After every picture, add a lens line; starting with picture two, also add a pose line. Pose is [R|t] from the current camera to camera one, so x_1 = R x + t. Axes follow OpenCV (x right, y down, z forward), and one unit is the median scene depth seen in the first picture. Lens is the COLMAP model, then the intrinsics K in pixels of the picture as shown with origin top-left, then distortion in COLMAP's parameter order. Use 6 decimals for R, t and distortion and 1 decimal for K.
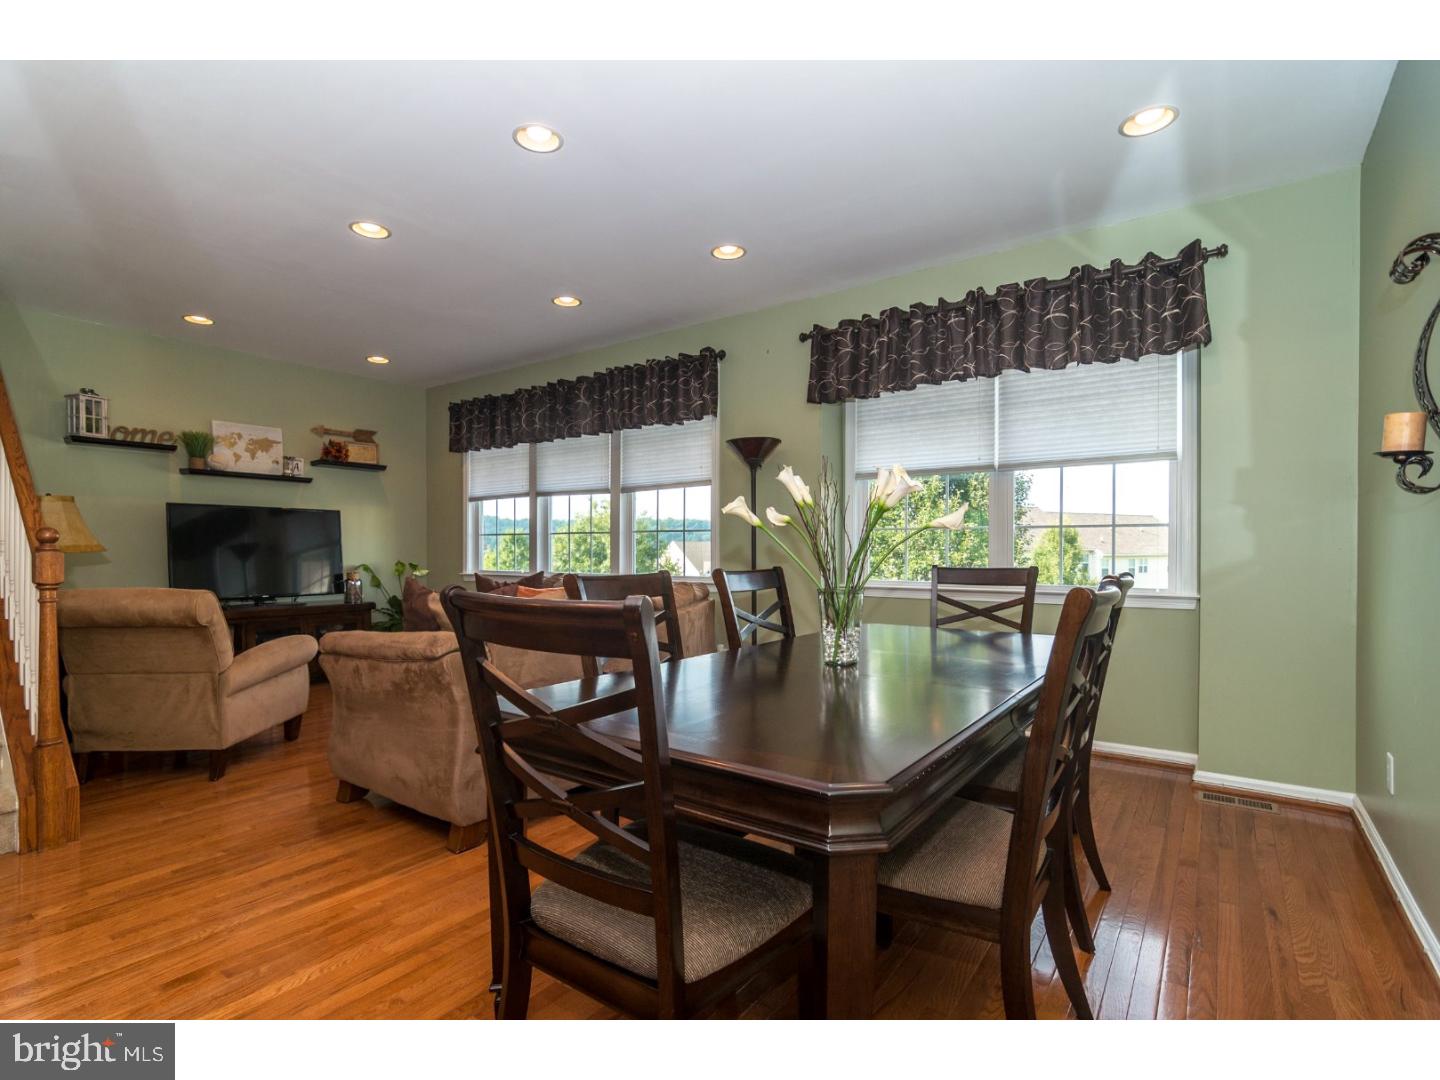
lens RADIAL K [[699.3, 0, 725.4], [0, 699.3, 534.4], [0, 0, 1]] dist [-0.008970, 0.002595]
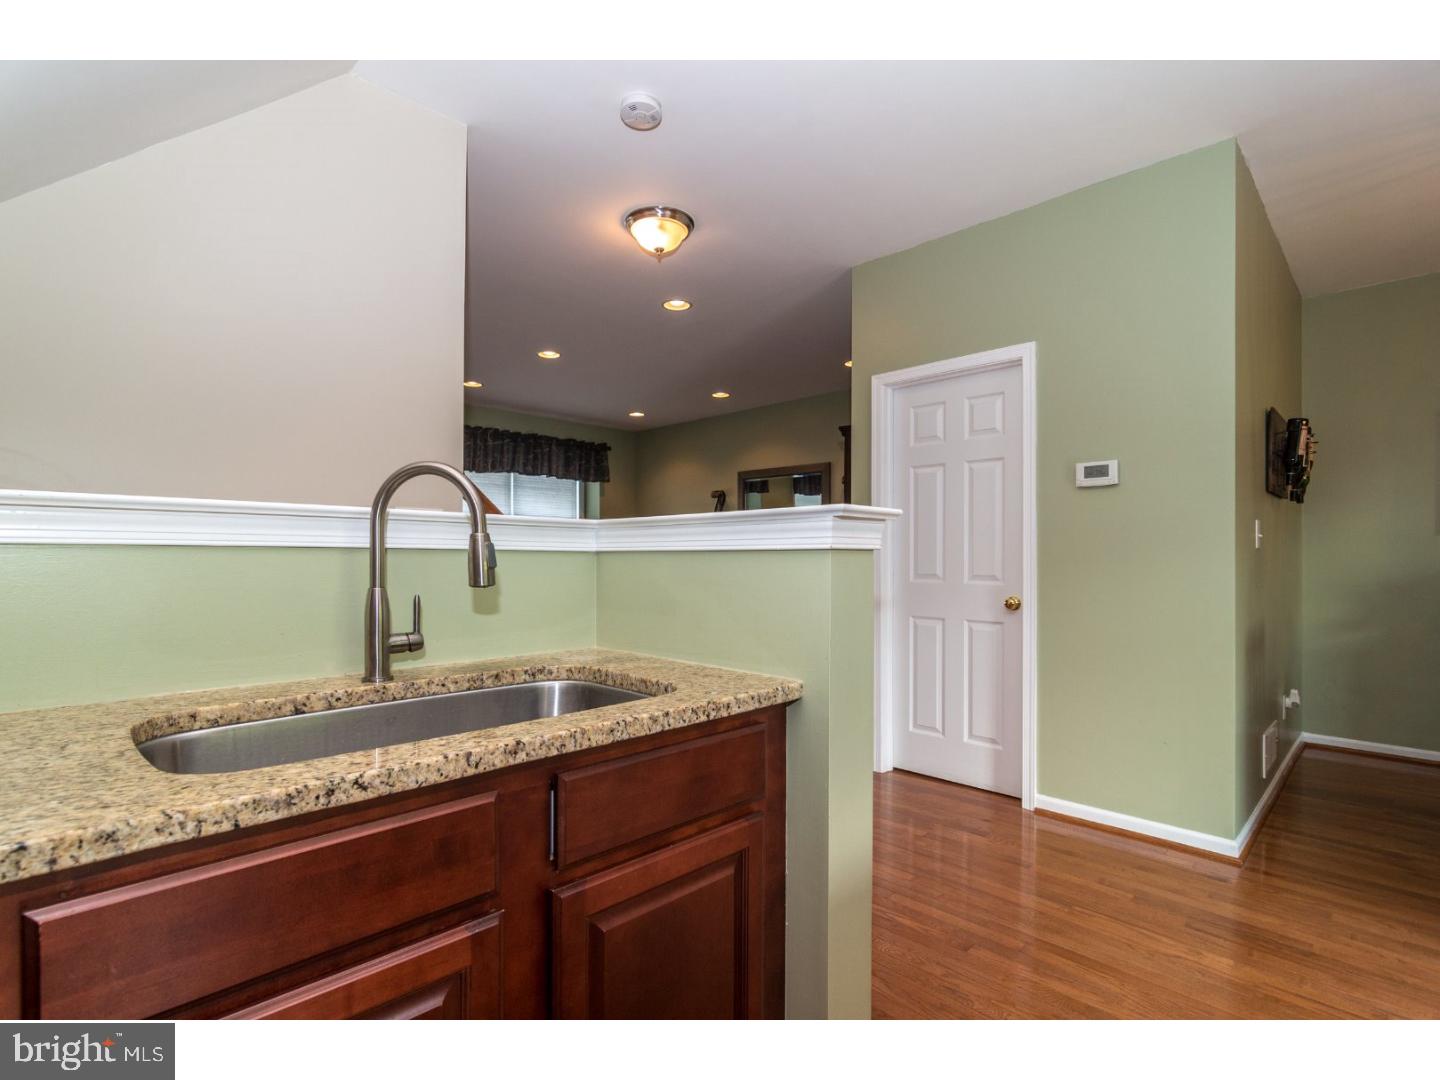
lens RADIAL K [[699.3, 0, 720.4], [0, 699.3, 559.8], [0, 0, 1]] dist [-0.008970, 0.002595]
pose [[0.155957, -0.002638, 0.987760, -1.490457], [-0.030551, 0.999505, 0.007493, -0.011493], [-0.987291, -0.031345, 0.155800, 0.123253]]
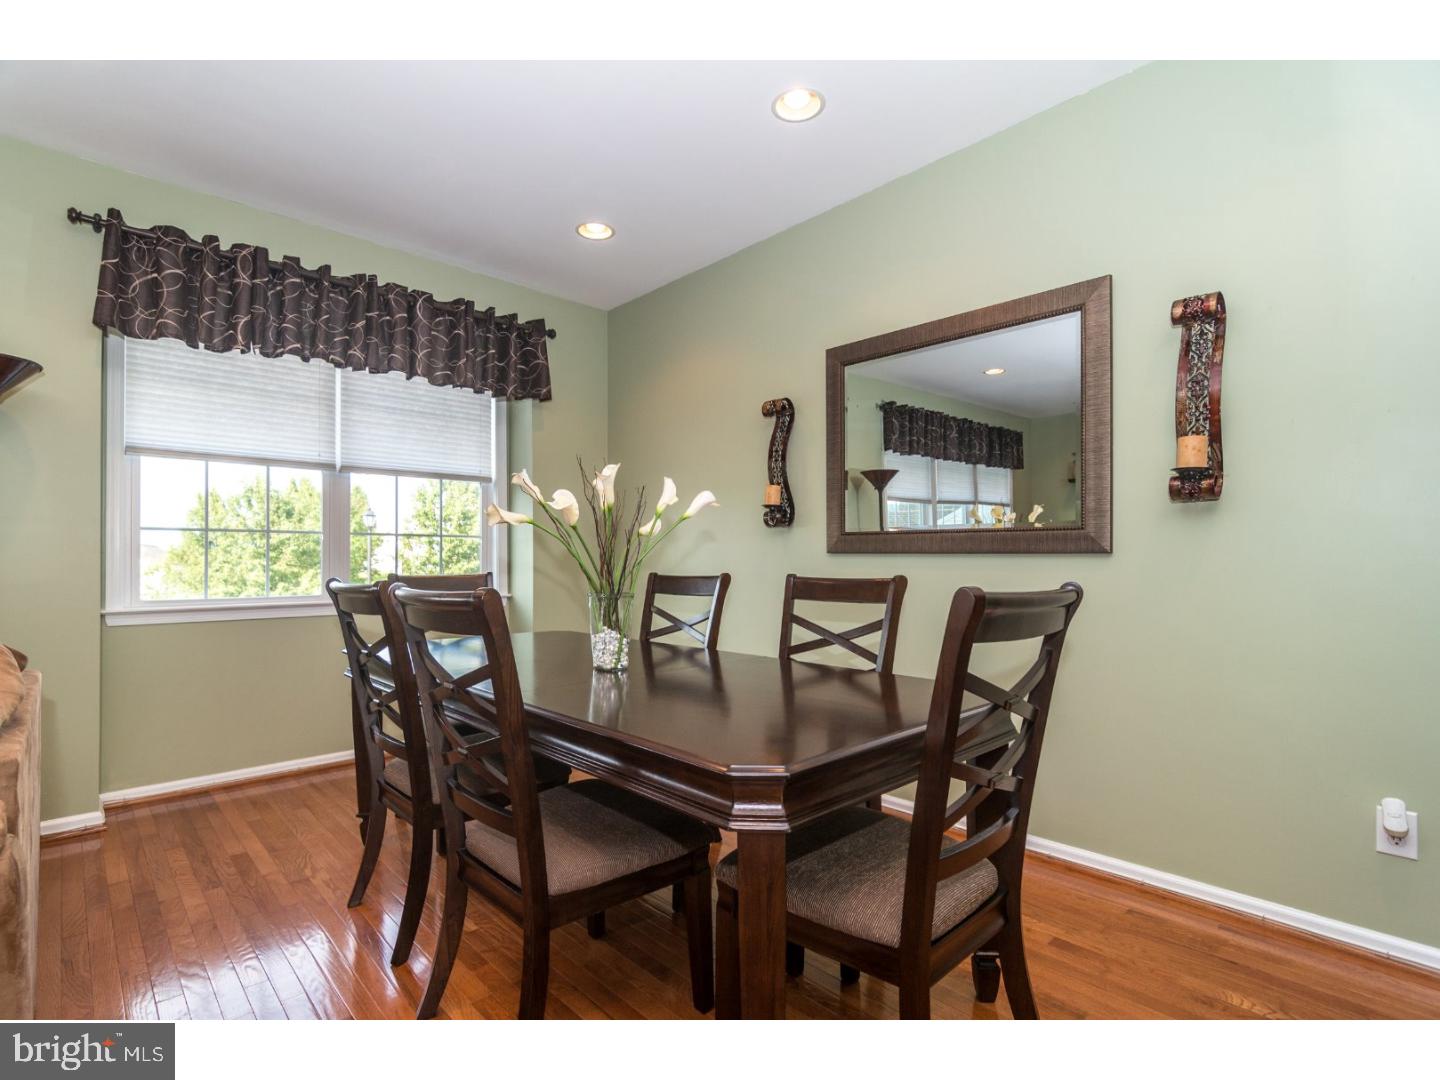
lens RADIAL K [[699.3, 0, 720.1], [0, 699.3, 553.6], [0, 0, 1]] dist [-0.008970, 0.002595]
pose [[0.176294, 0.003334, 0.984332, -0.436913], [-0.027521, 0.999620, 0.001543, 0.001684], [-0.983953, -0.027361, 0.176319, 0.350415]]
